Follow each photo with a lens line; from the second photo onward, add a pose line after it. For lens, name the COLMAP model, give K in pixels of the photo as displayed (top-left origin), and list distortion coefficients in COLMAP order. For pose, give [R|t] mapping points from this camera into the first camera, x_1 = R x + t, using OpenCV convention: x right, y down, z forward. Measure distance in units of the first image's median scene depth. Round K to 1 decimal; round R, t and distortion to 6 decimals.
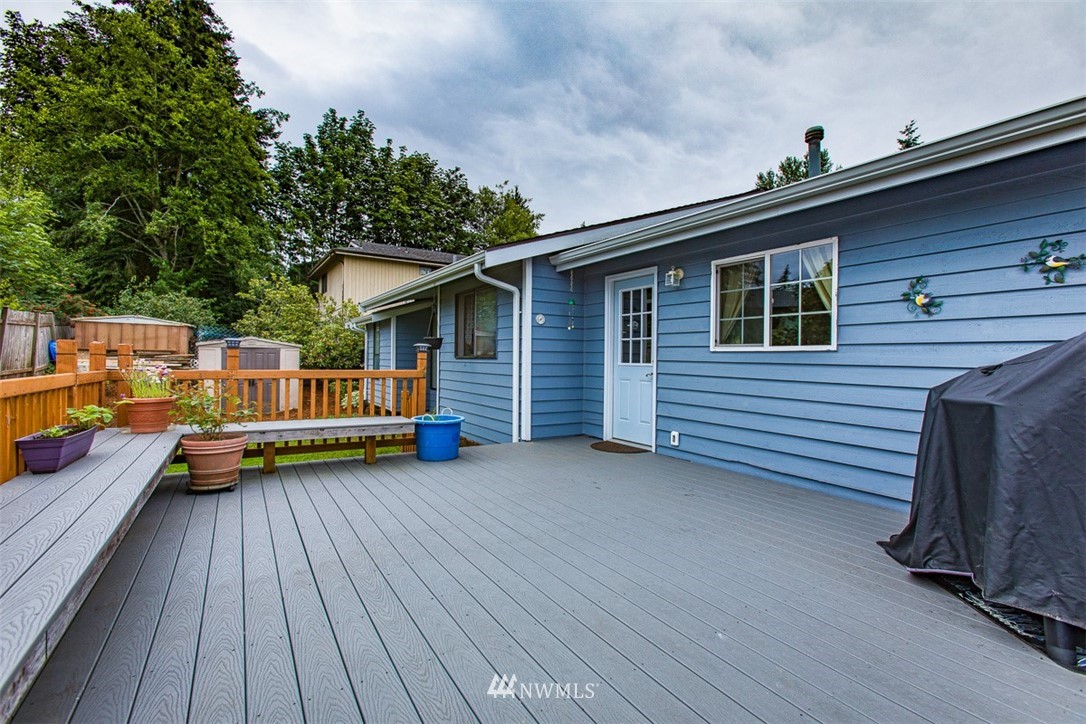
lens RADIAL K [[479.3, 0, 543.0], [0, 479.3, 362.0], [0, 0, 1]] dist [0.000555, 0.000526]
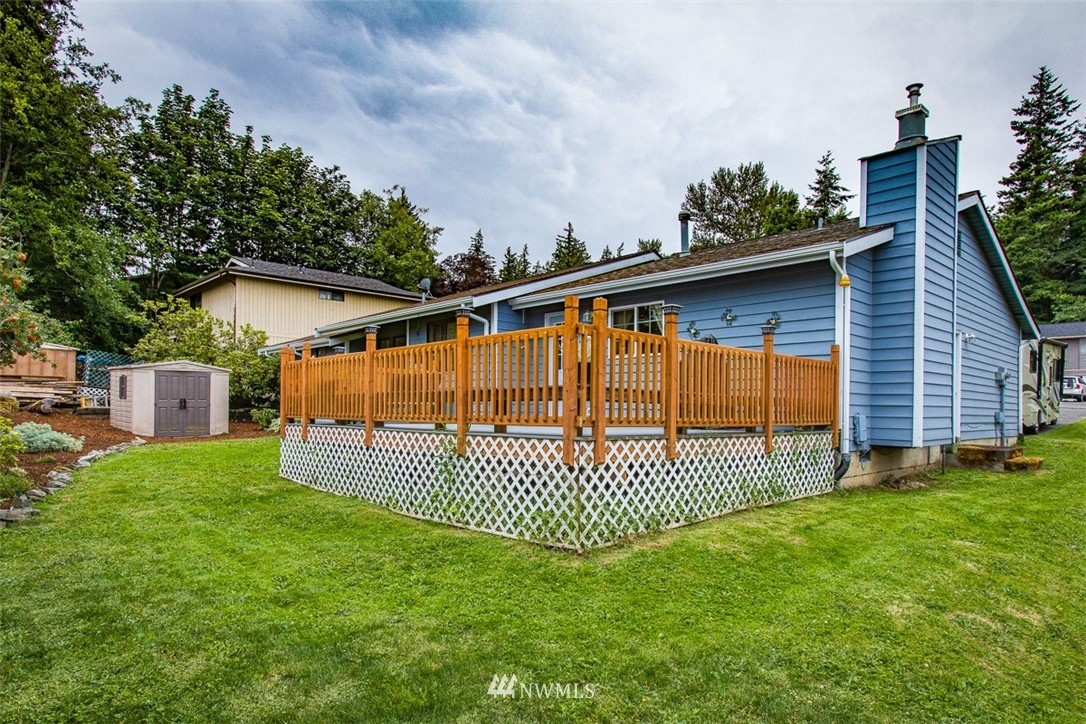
lens RADIAL K [[631.8, 0, 544.9], [0, 631.8, 426.5], [0, 0, 1]] dist [0.005063, -0.001106]
pose [[0.982046, -0.009820, 0.188385, -0.040004], [0.005940, 0.999759, 0.021150, 0.022161], [-0.188547, -0.019651, 0.981867, -0.158879]]
